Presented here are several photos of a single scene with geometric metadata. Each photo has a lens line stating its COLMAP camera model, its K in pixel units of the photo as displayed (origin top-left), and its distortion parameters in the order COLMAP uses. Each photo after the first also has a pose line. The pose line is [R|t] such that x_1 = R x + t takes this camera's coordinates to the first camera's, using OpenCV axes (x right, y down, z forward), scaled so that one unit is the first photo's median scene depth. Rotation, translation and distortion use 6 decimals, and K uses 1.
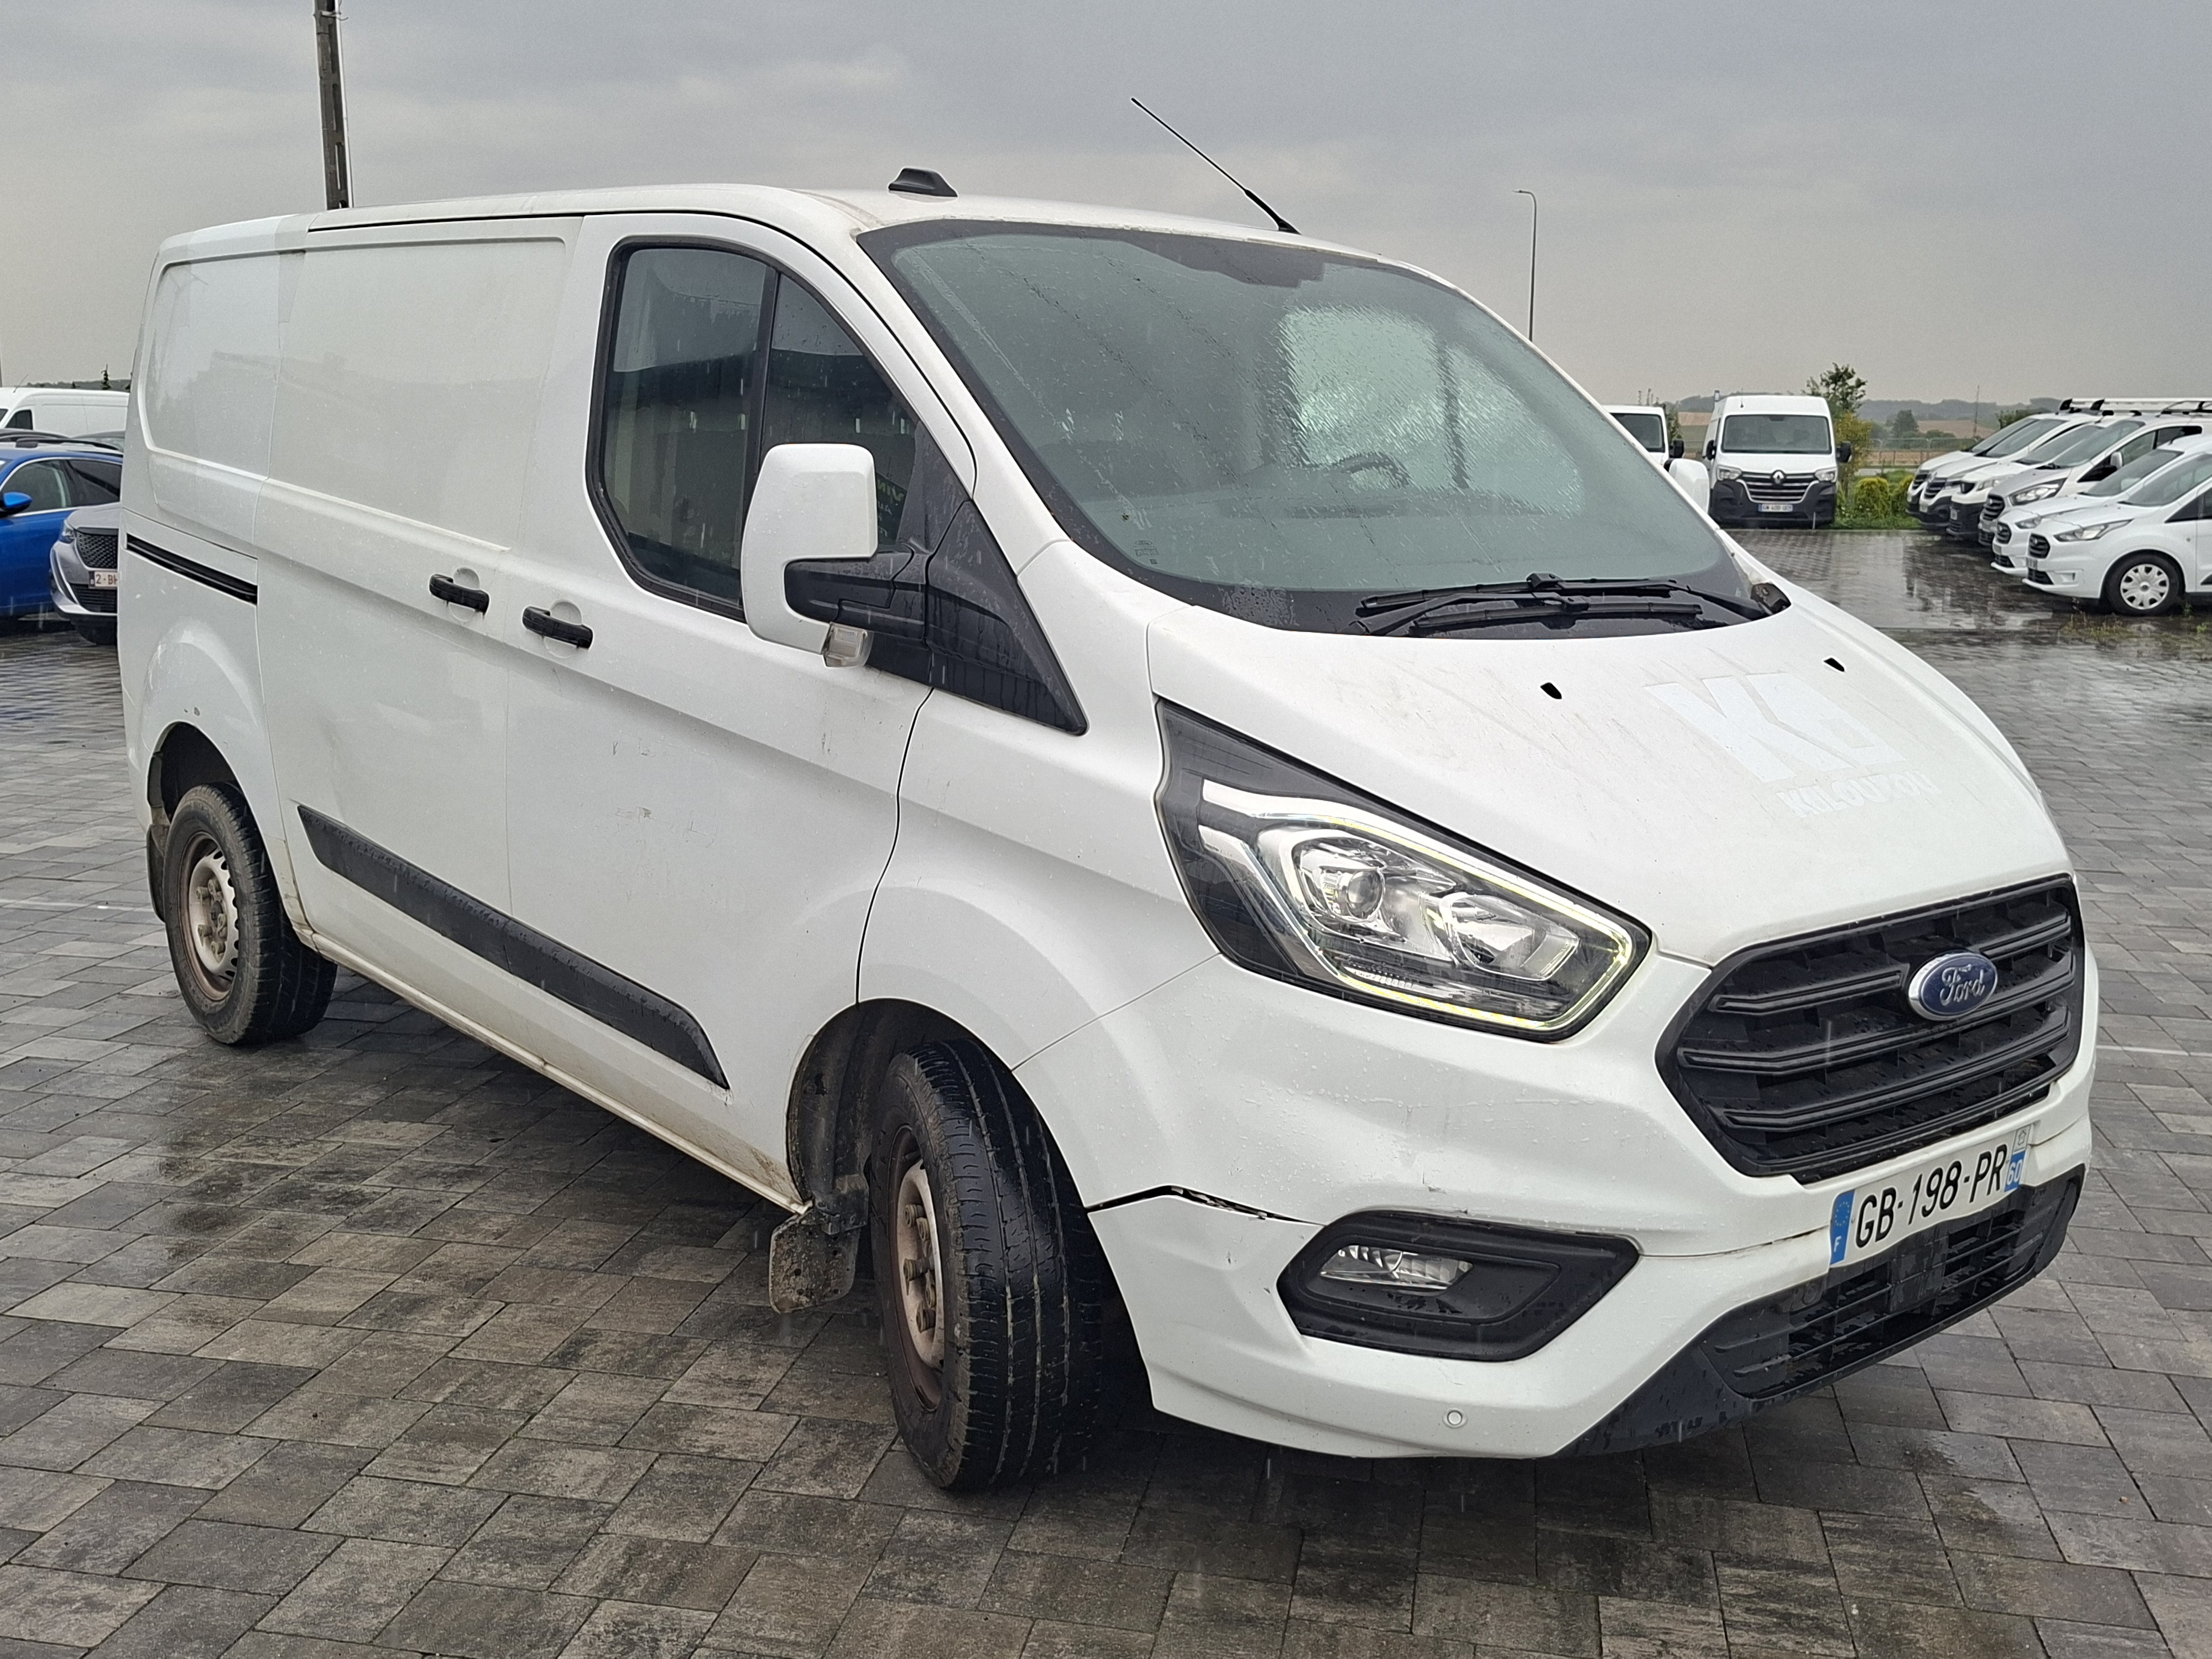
lens RADIAL K [[2151.7, 0, 1106.3], [0, 2151.7, 846.8], [0, 0, 1]] dist [0.096458, 0.000000]
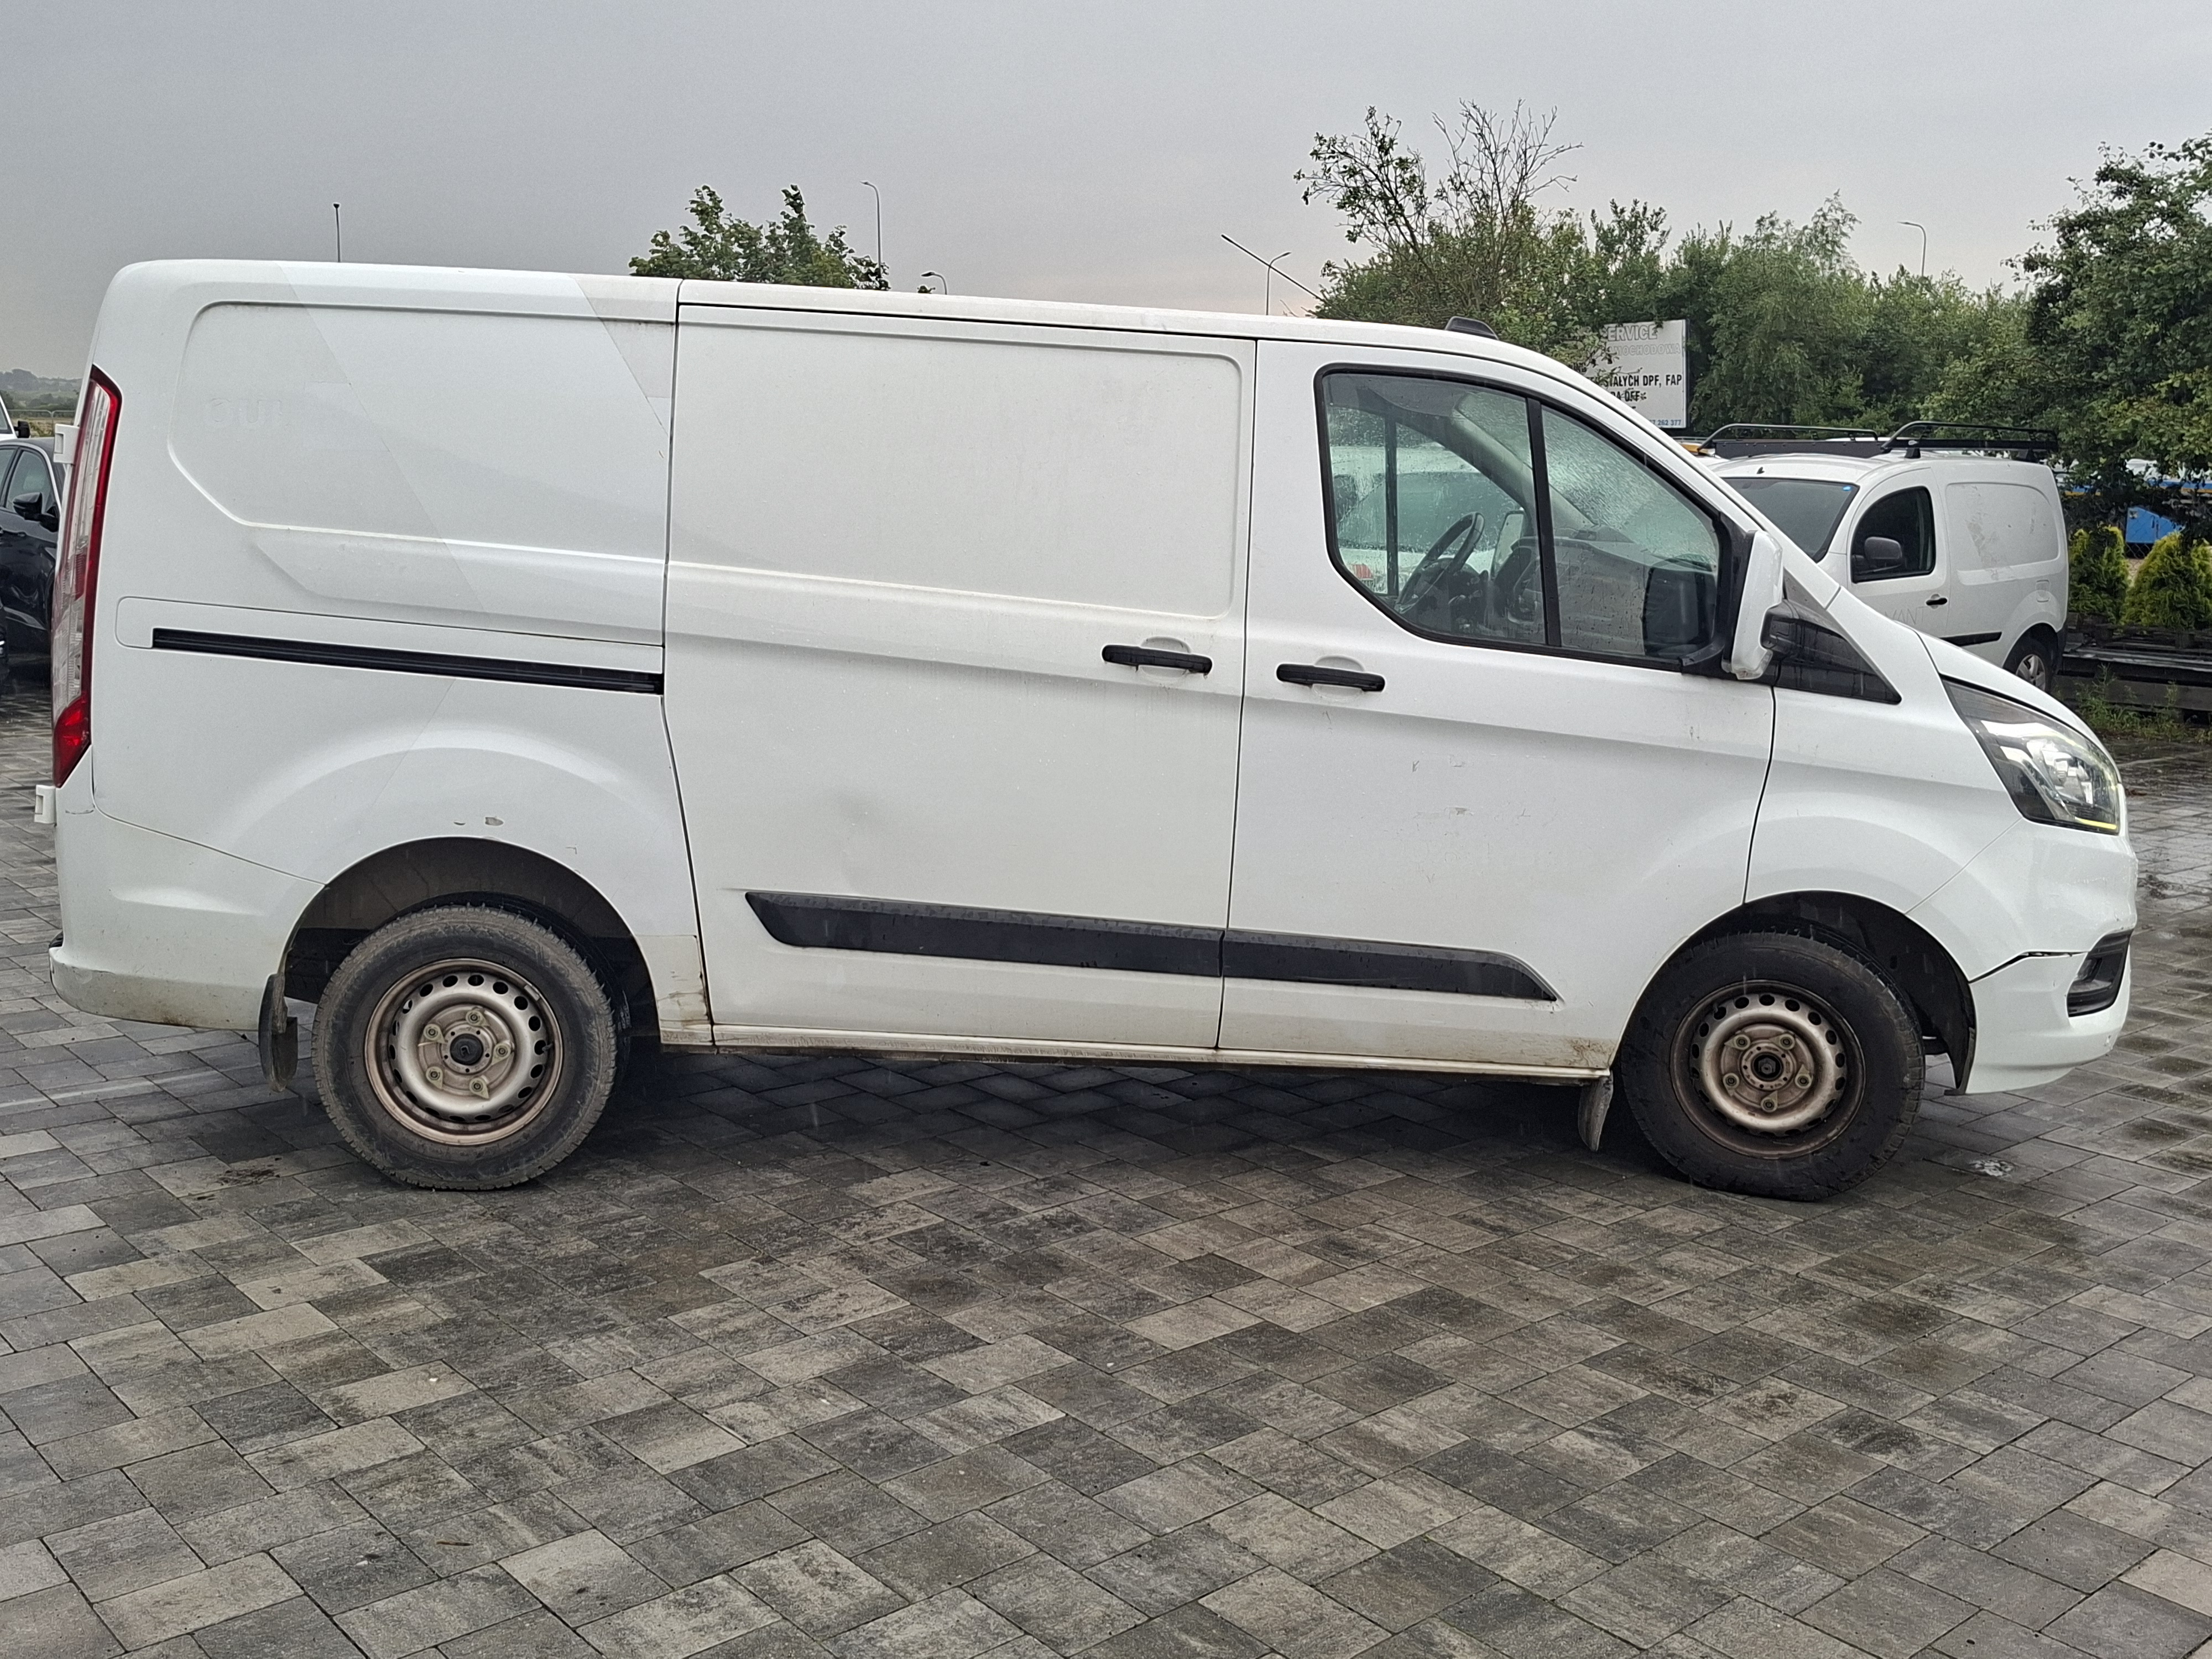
lens RADIAL K [[2151.7, 0, 1110.3], [0, 2151.7, 821.8], [0, 0, 1]] dist [0.096458, 0.000000]
pose [[0.610702, -0.139037, 0.779558, -1.558853], [0.132176, 0.988552, 0.072766, -0.151482], [-0.780751, 0.058600, 0.622088, 0.408796]]
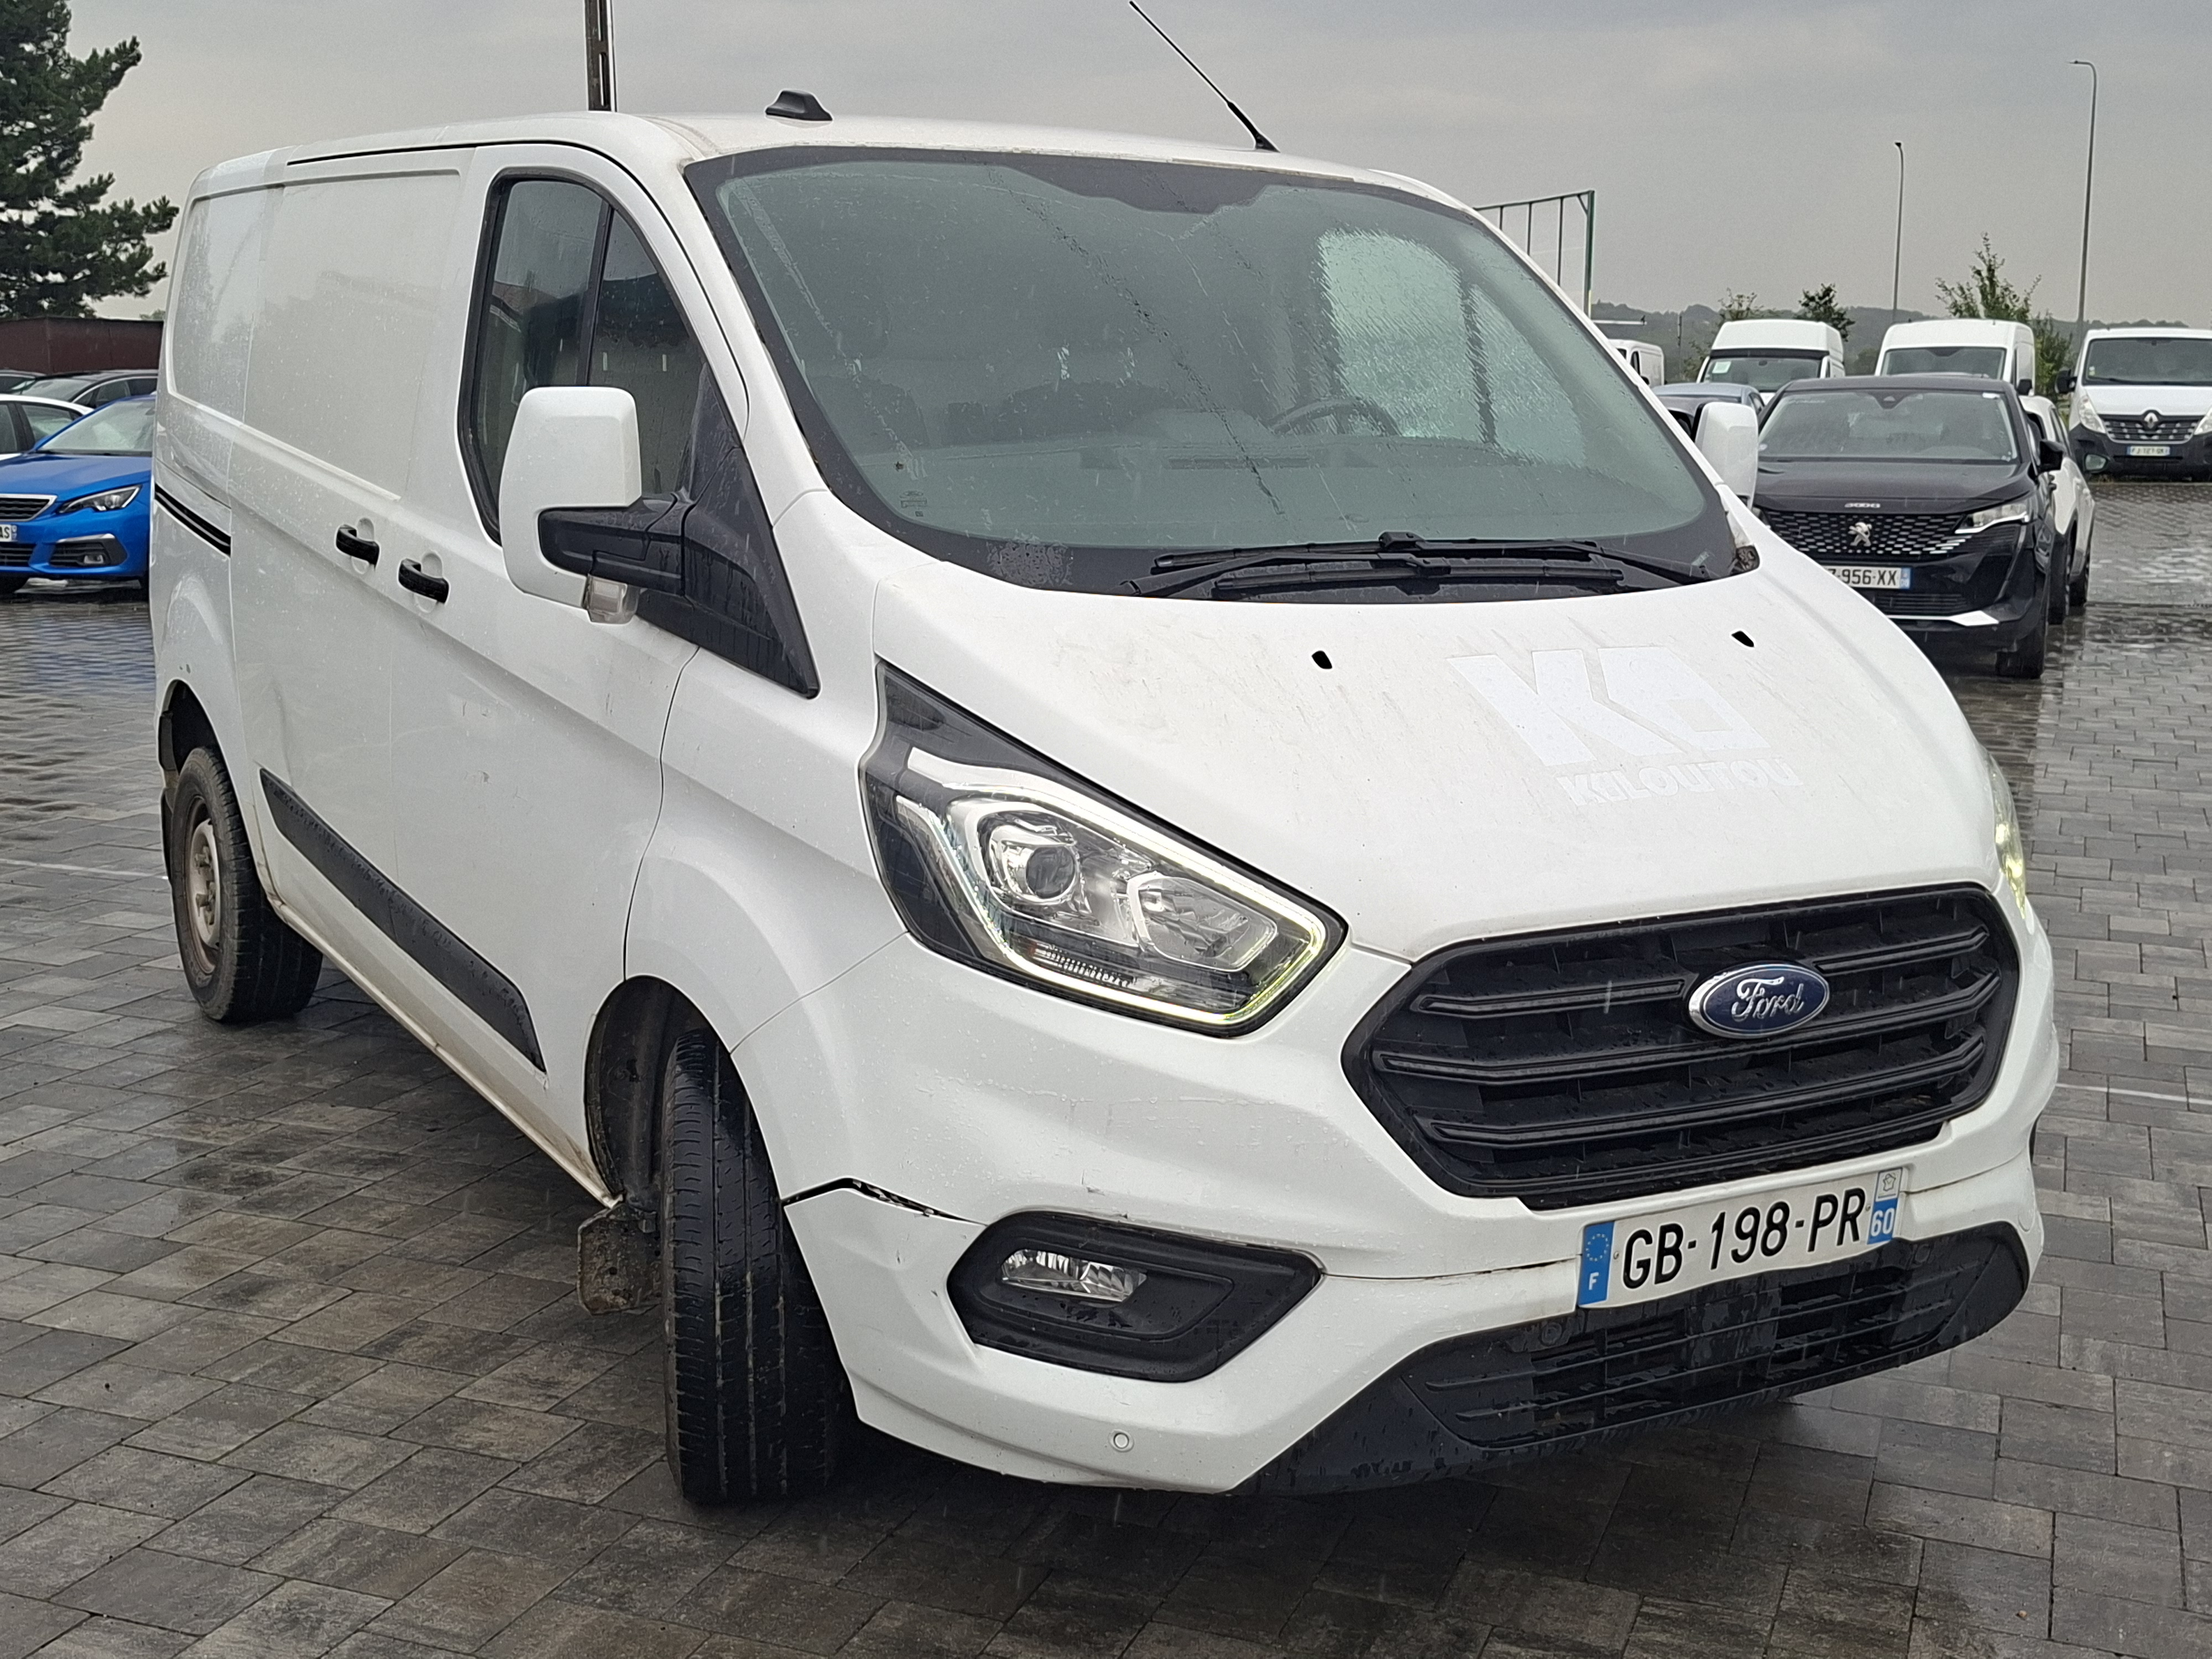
lens RADIAL K [[2573.2, 0, 1098.9], [0, 2573.2, 830.4], [0, 0, 1]] dist [0.105779, 0.000000]
pose [[0.984305, 0.027897, -0.174255, 0.285901], [-0.029931, 0.999511, -0.009059, 0.011424], [0.173917, 0.014132, 0.984659, -0.077258]]
